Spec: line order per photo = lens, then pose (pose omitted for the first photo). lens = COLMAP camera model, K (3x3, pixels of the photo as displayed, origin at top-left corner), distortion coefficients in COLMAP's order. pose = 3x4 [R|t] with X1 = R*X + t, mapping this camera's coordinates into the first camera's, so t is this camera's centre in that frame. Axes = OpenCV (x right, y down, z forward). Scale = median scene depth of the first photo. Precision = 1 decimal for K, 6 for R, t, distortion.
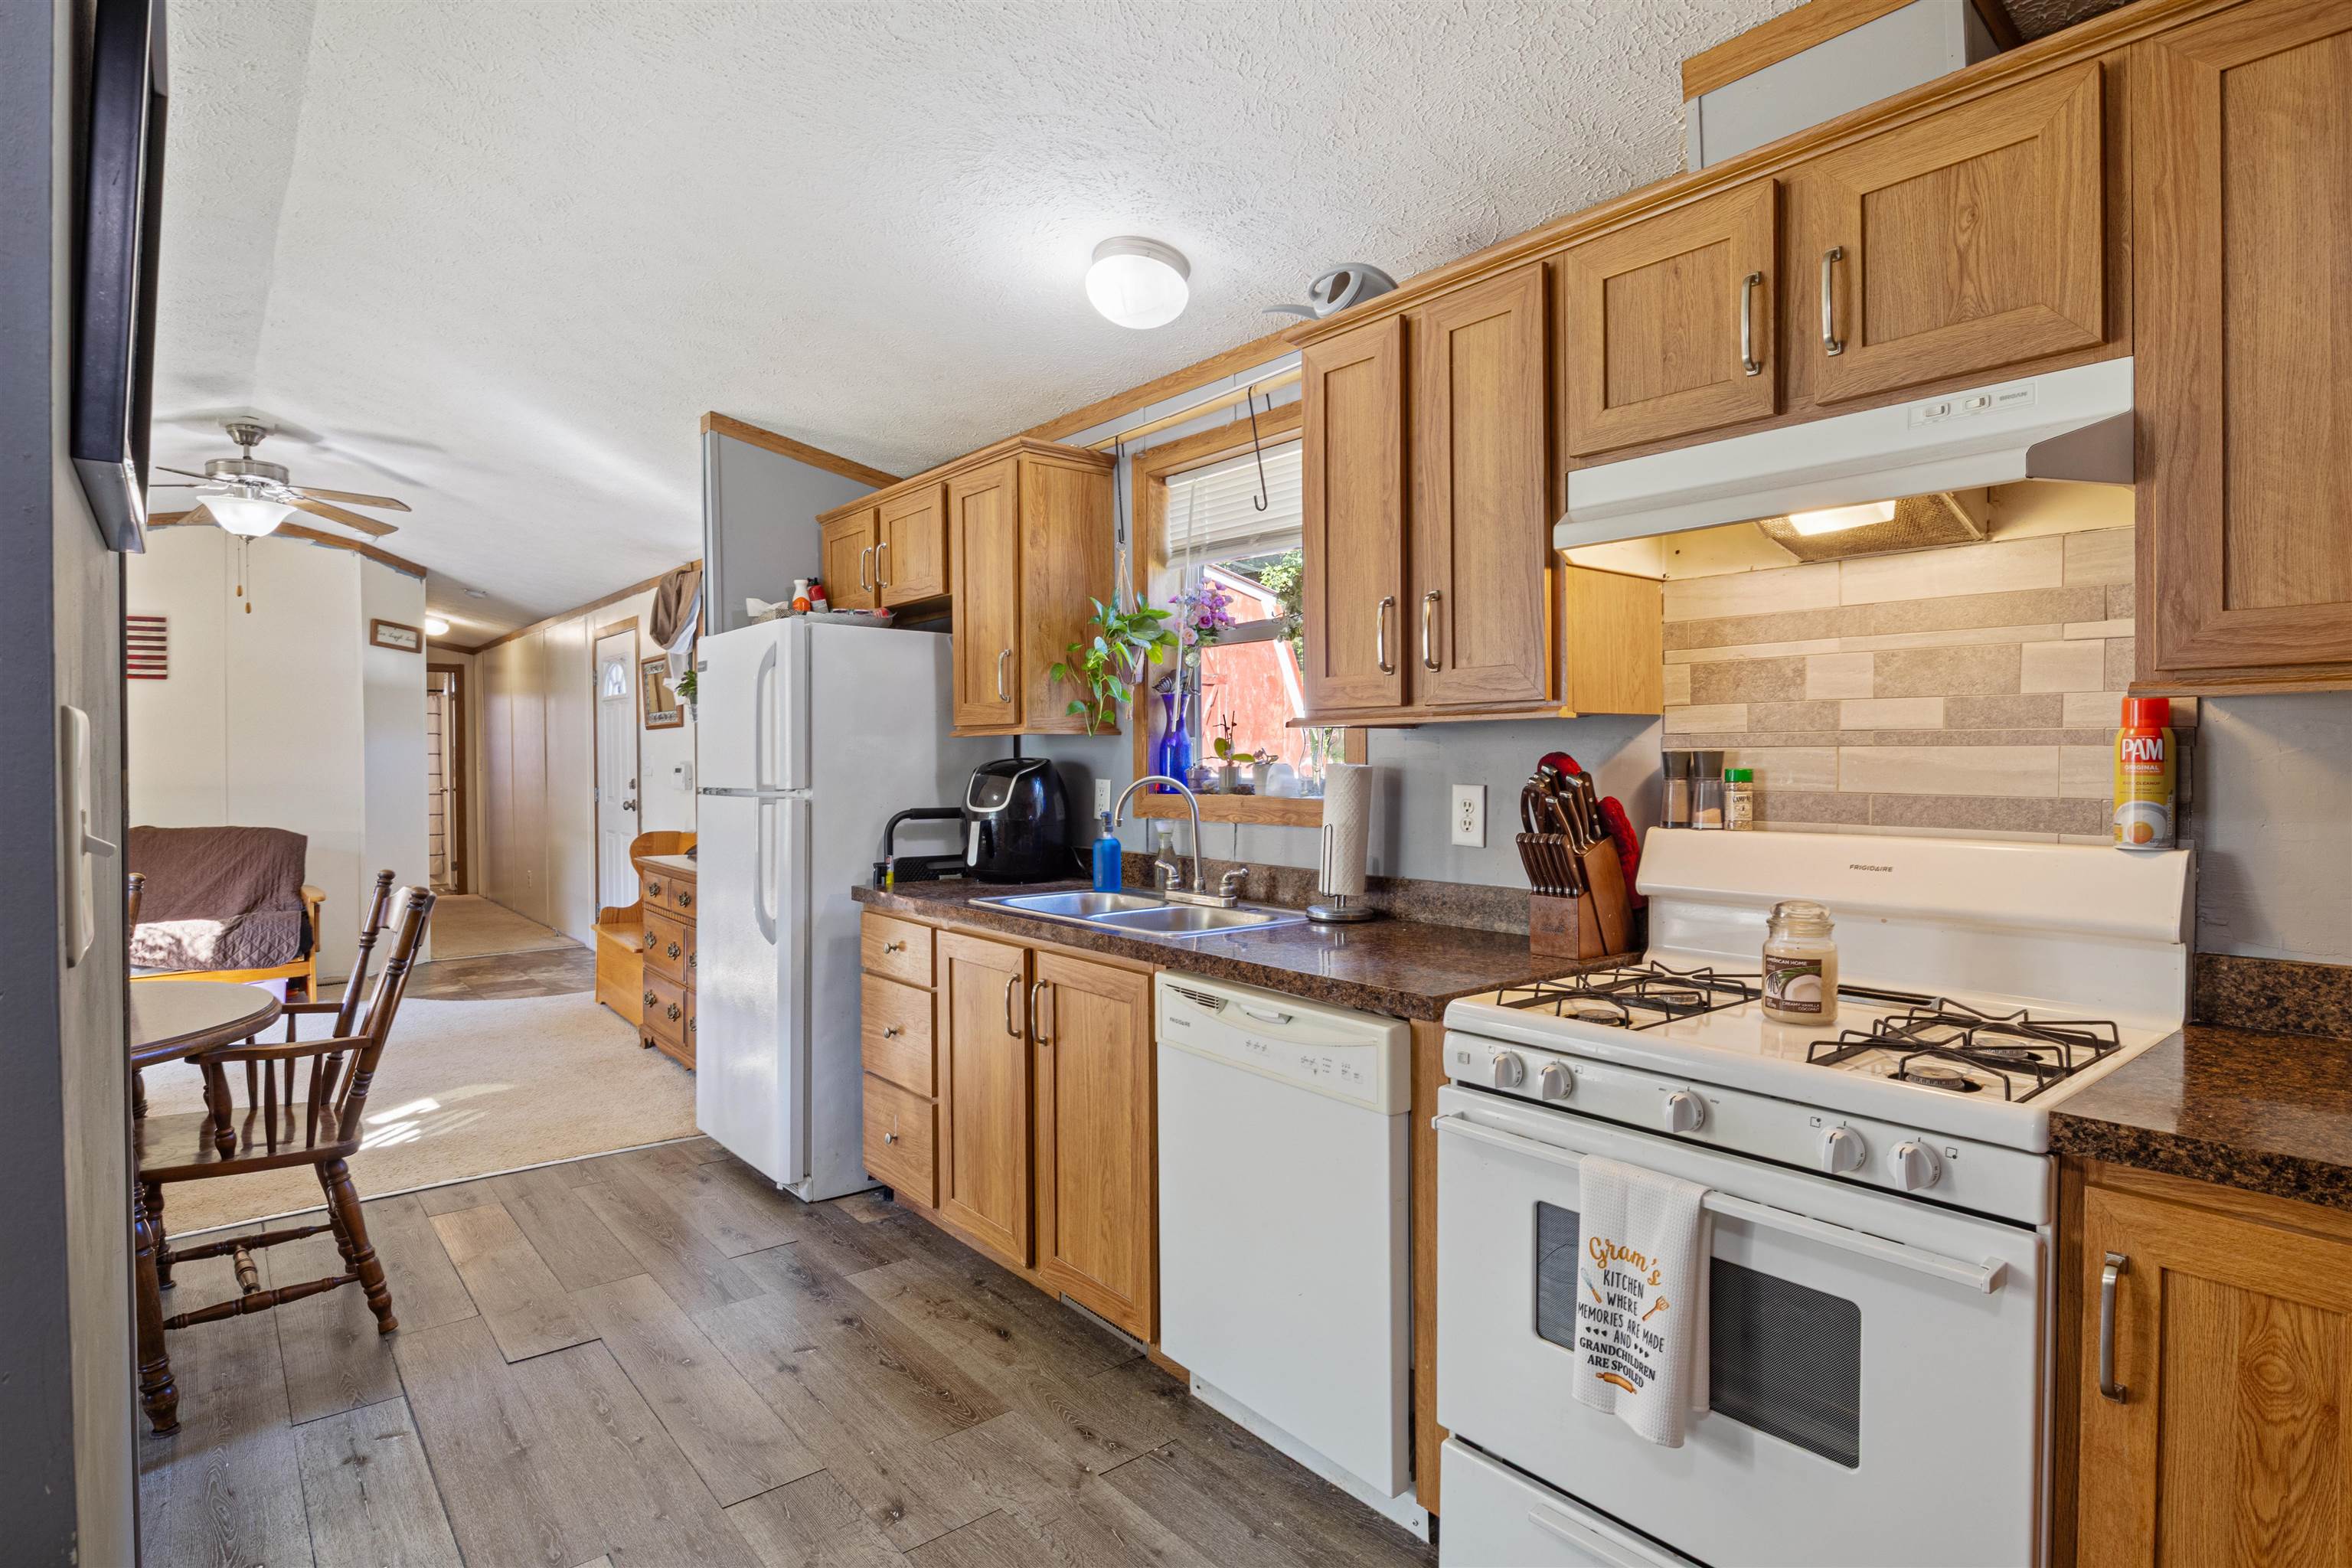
lens RADIAL K [[1217.9, 0, 1176.1], [0, 1217.9, 772.1], [0, 0, 1]] dist [-0.013561, 0.001110]
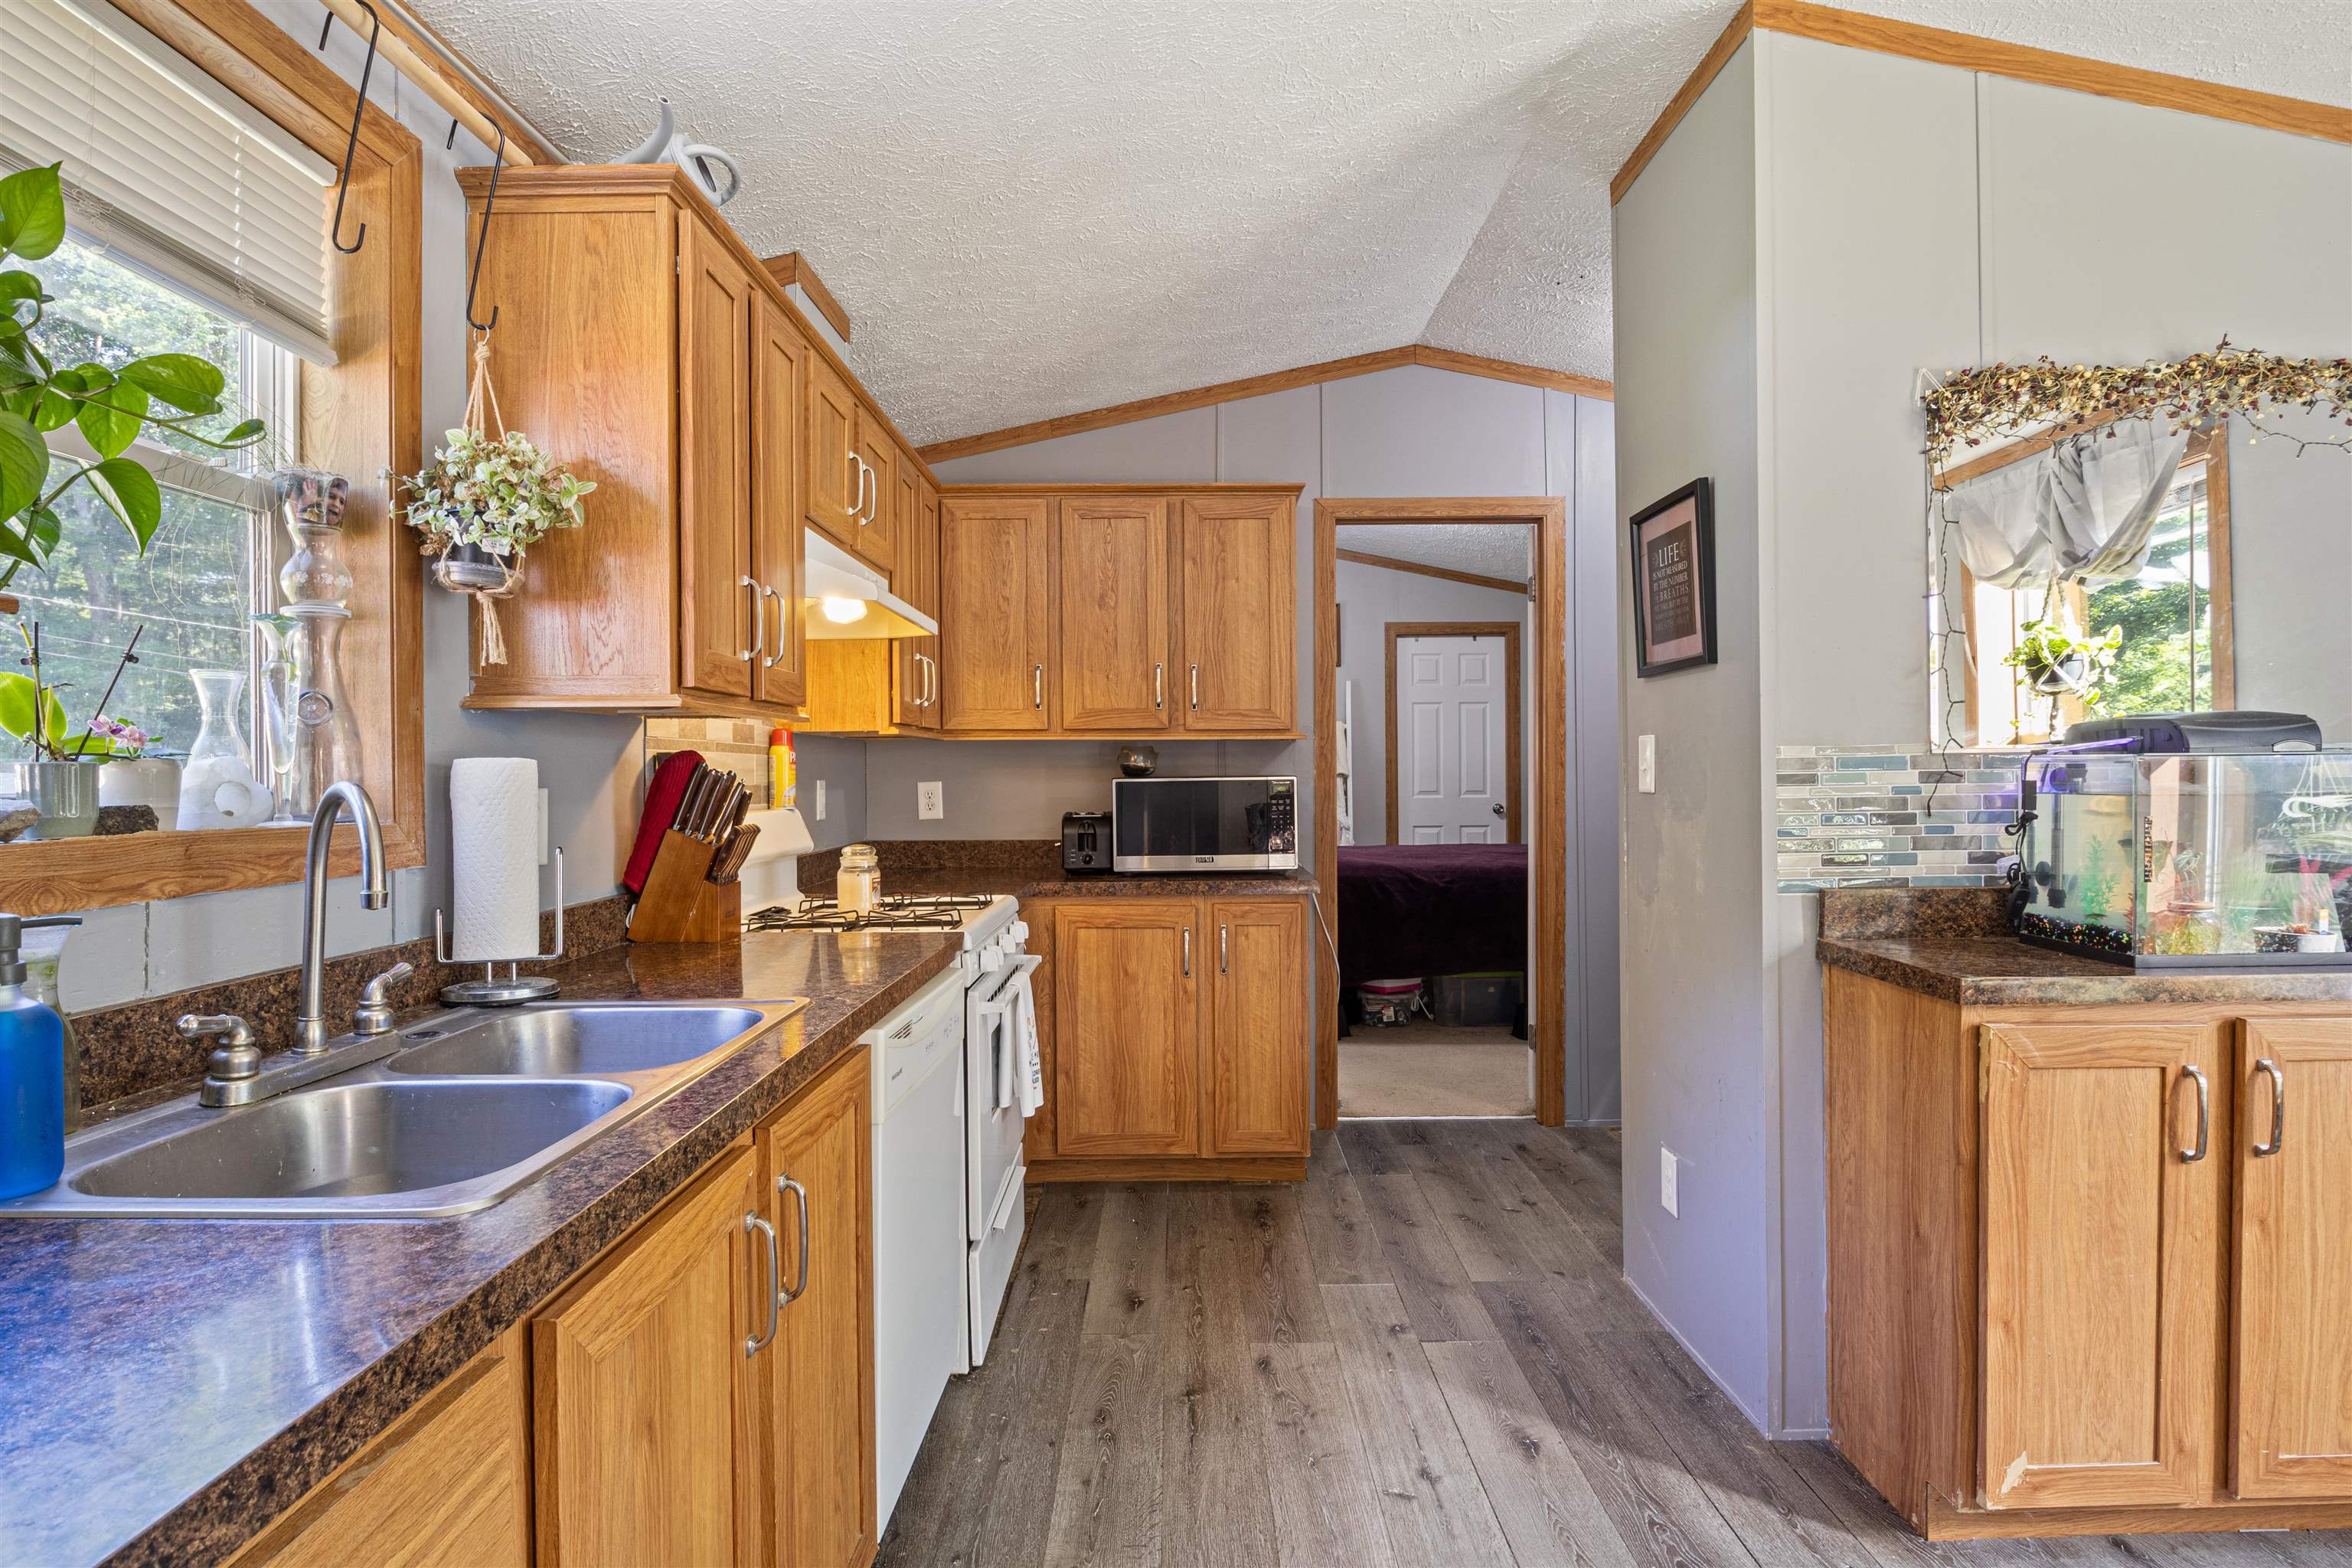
lens RADIAL K [[1215.3, 0, 1173.9], [0, 1215.3, 779.6], [0, 0, 1]] dist [-0.013423, 0.000962]
pose [[-0.773410, 0.009097, 0.633841, -0.585482], [0.021203, 0.999709, 0.011523, 0.004870], [-0.633552, 0.022352, -0.773377, 1.353857]]
